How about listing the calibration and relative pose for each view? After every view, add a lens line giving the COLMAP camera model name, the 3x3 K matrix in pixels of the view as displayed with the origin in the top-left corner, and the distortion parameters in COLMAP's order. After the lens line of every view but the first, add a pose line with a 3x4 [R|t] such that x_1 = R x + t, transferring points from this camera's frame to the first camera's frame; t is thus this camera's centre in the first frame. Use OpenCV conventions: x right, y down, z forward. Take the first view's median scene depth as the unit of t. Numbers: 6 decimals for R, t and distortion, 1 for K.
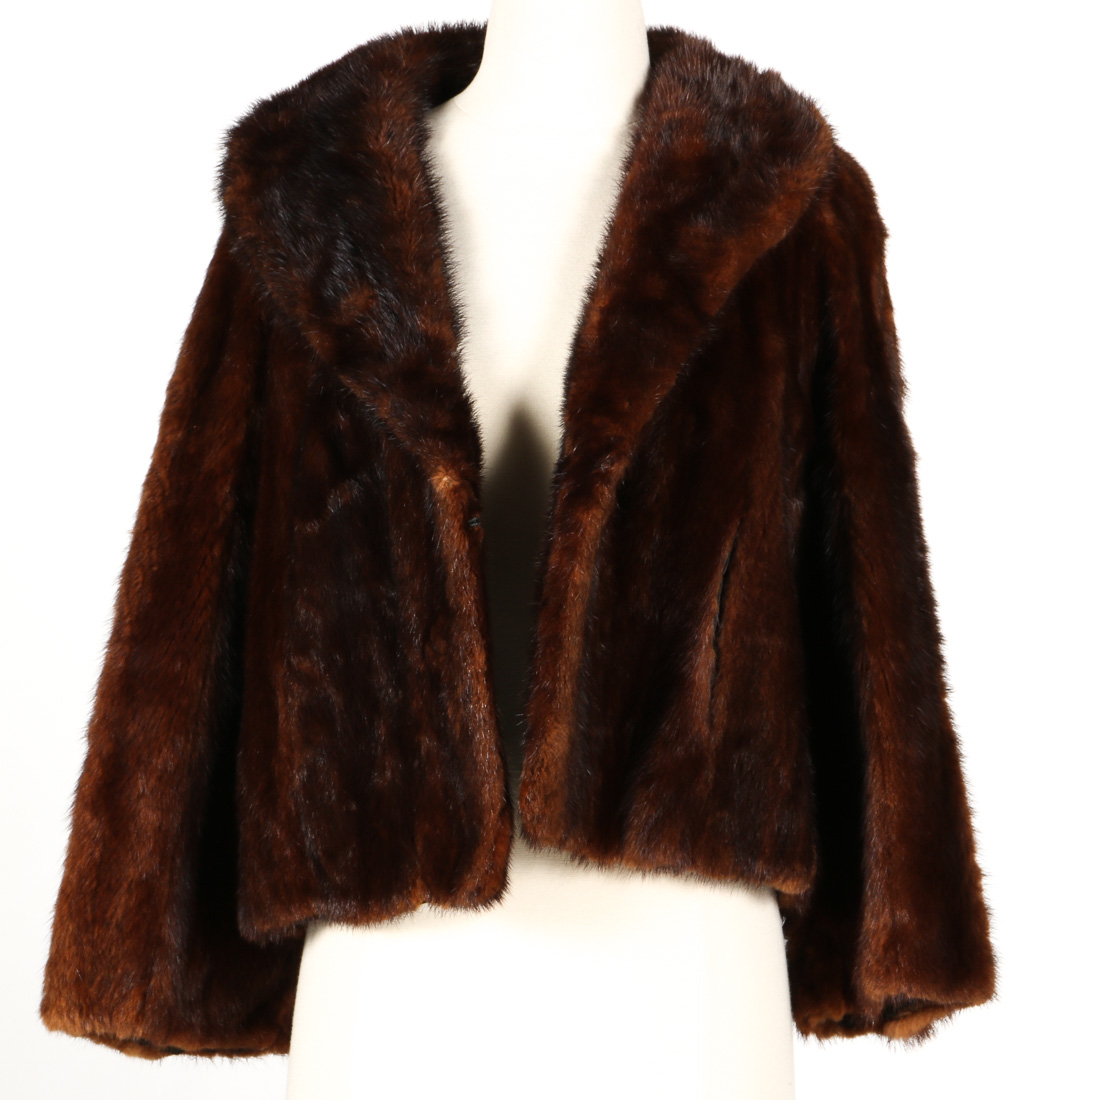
lens RADIAL K [[7821.3, 0, 547.9], [0, 7821.3, 549.0], [0, 0, 1]] dist [1.950246, 0.000000]
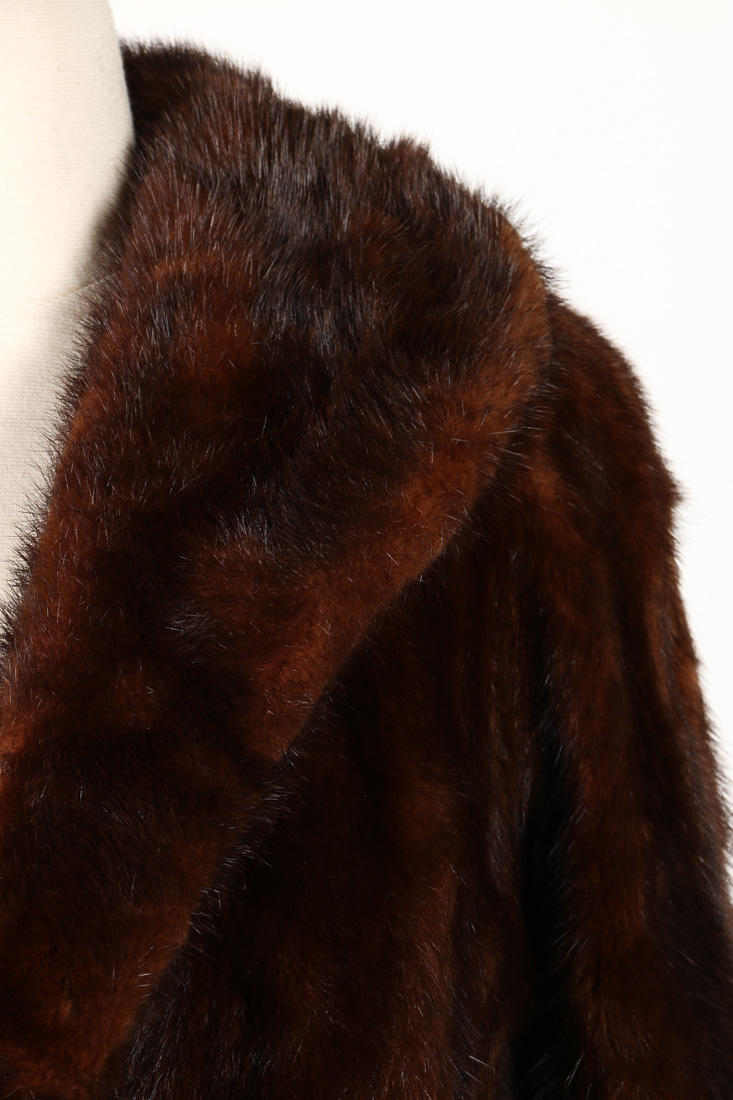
lens RADIAL K [[6784.9, 0, 367.7], [0, 6784.9, 551.5], [0, 0, 1]] dist [2.087856, 0.000000]
pose [[0.999442, -0.033334, -0.001947, 0.026567], [0.033390, 0.997997, 0.053726, -0.059414], [0.000152, -0.053761, 0.998554, 0.624290]]
